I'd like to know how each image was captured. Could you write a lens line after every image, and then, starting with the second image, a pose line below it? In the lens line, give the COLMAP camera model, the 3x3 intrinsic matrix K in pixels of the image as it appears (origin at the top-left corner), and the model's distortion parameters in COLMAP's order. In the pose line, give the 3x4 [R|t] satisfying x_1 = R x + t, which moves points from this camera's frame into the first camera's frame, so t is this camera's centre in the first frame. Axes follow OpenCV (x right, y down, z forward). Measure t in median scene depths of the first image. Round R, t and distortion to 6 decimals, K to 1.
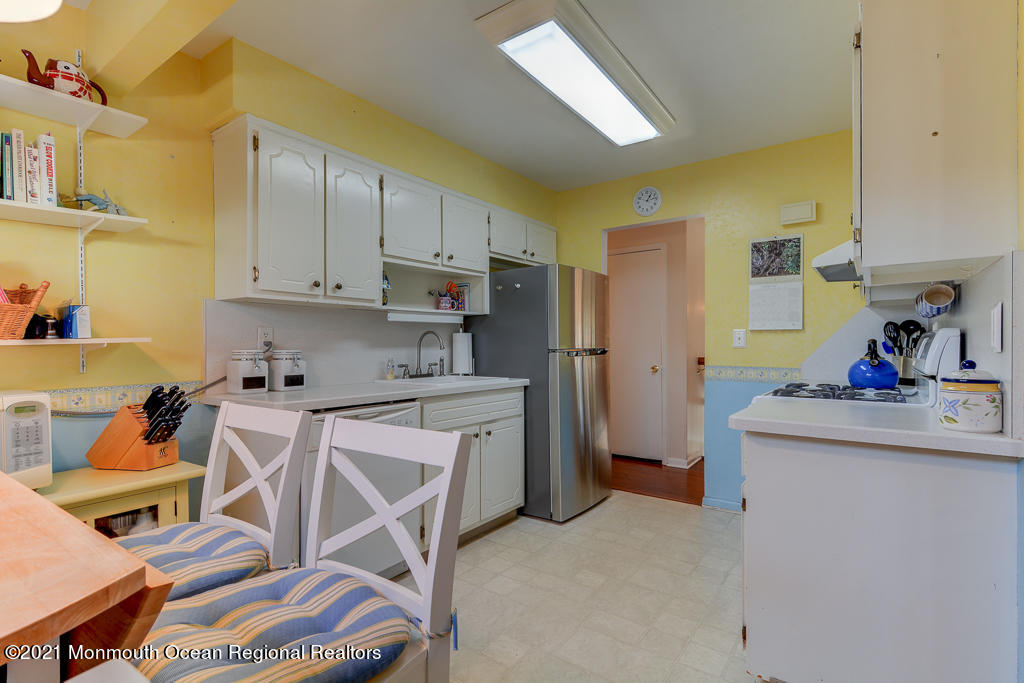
lens RADIAL K [[491.7, 0, 514.7], [0, 491.7, 343.3], [0, 0, 1]] dist [0.027478, -0.005278]
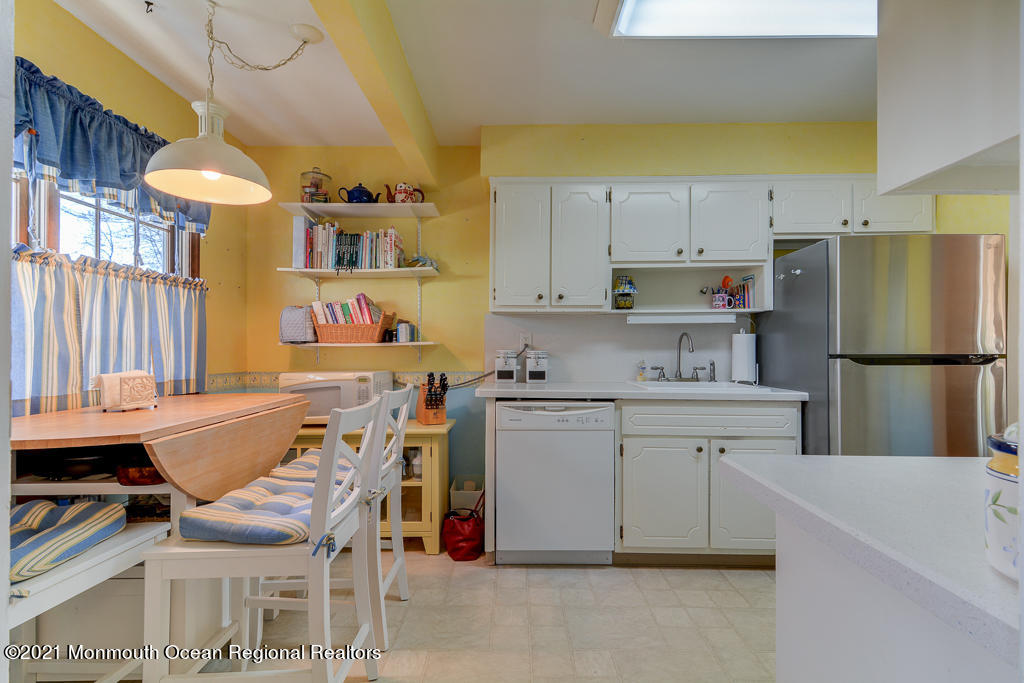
lens RADIAL K [[491.7, 0, 514.3], [0, 491.7, 345.0], [0, 0, 1]] dist [0.027478, -0.005278]
pose [[0.571792, 0.000343, -0.820399, 0.447151], [-0.001560, 0.999999, -0.000670, -0.000069], [0.820397, 0.001663, 0.571791, 0.207091]]
